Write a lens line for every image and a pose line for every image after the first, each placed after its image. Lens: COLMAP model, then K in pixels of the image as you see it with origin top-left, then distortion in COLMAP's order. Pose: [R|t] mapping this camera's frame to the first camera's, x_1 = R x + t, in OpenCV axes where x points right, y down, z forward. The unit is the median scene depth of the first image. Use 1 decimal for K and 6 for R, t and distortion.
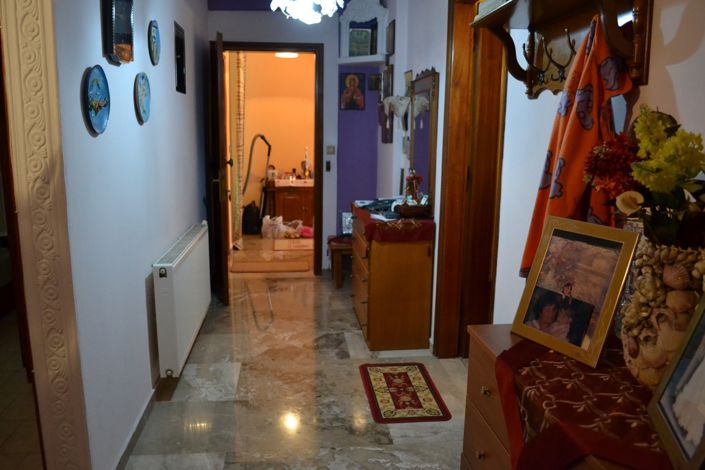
lens RADIAL K [[559.9, 0, 354.7], [0, 559.9, 233.9], [0, 0, 1]] dist [-0.071111, 0.010834]
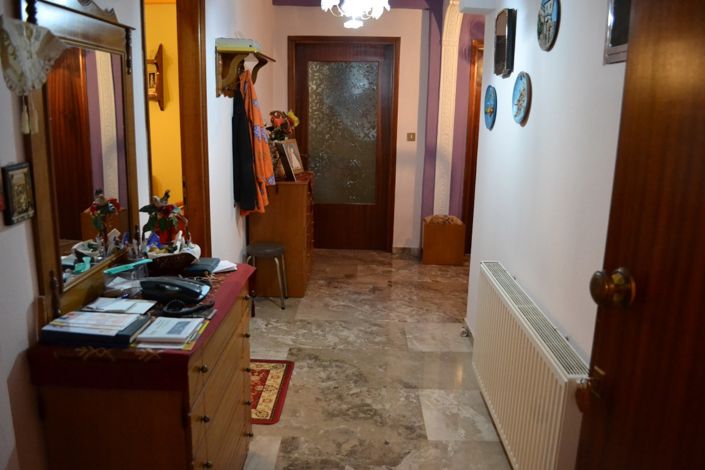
lens RADIAL K [[559.9, 0, 354.7], [0, 559.9, 233.9], [0, 0, 1]] dist [-0.071111, 0.010834]
pose [[-0.991090, -0.060325, 0.118750, -0.197107], [-0.007927, 0.916691, 0.399519, -0.360880], [-0.132958, 0.395018, -0.909001, 1.760863]]
